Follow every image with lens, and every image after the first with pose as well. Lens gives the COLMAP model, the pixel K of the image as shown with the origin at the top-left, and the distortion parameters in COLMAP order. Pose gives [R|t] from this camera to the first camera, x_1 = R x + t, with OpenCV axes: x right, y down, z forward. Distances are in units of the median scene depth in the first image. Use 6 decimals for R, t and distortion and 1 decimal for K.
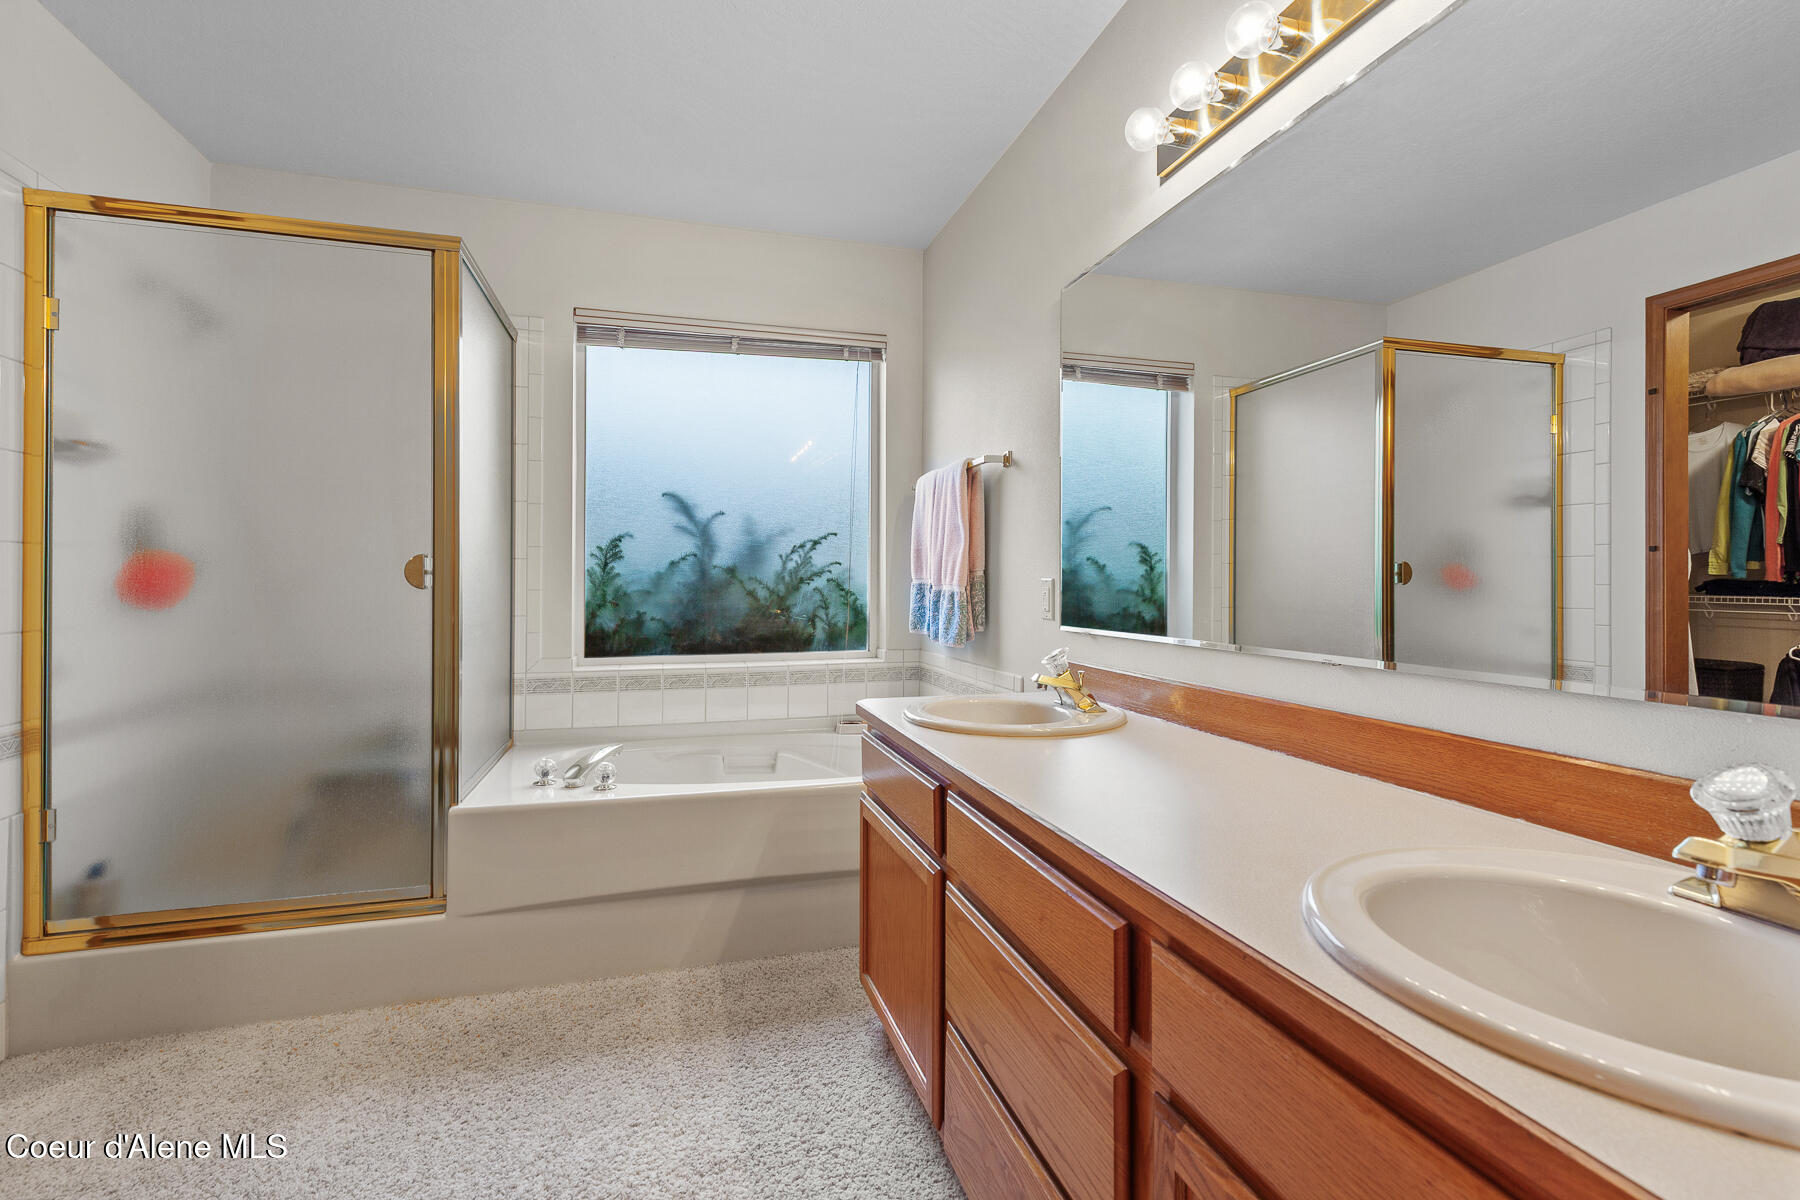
lens RADIAL K [[817.7, 0, 898.8], [0, 817.7, 586.7], [0, 0, 1]] dist [0.007777, -0.001511]
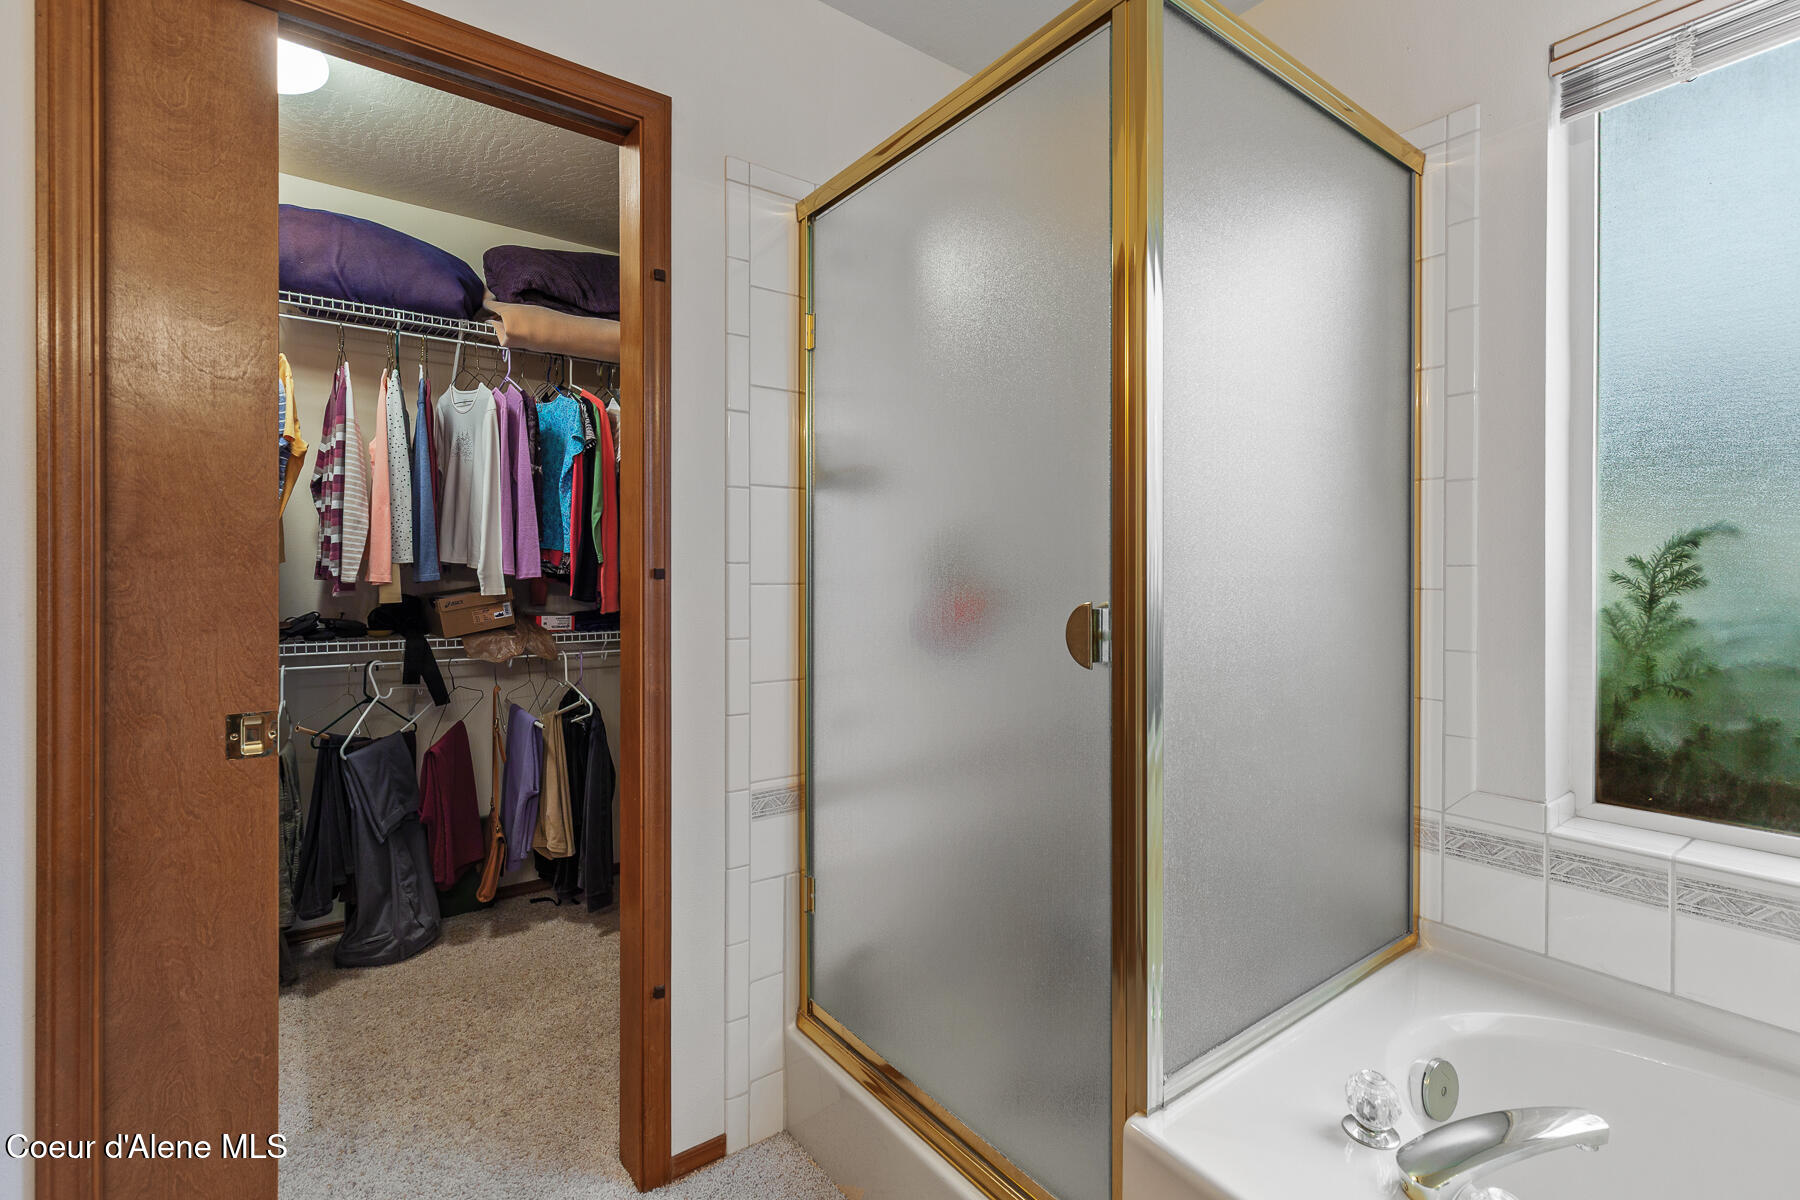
lens RADIAL K [[817.7, 0, 923.1], [0, 817.7, 568.3], [0, 0, 1]] dist [0.007777, -0.001511]
pose [[0.359388, -0.003245, -0.933183, -0.087305], [-0.004779, 0.999974, -0.005318, -0.039656], [0.933176, 0.006371, 0.359363, 0.477570]]
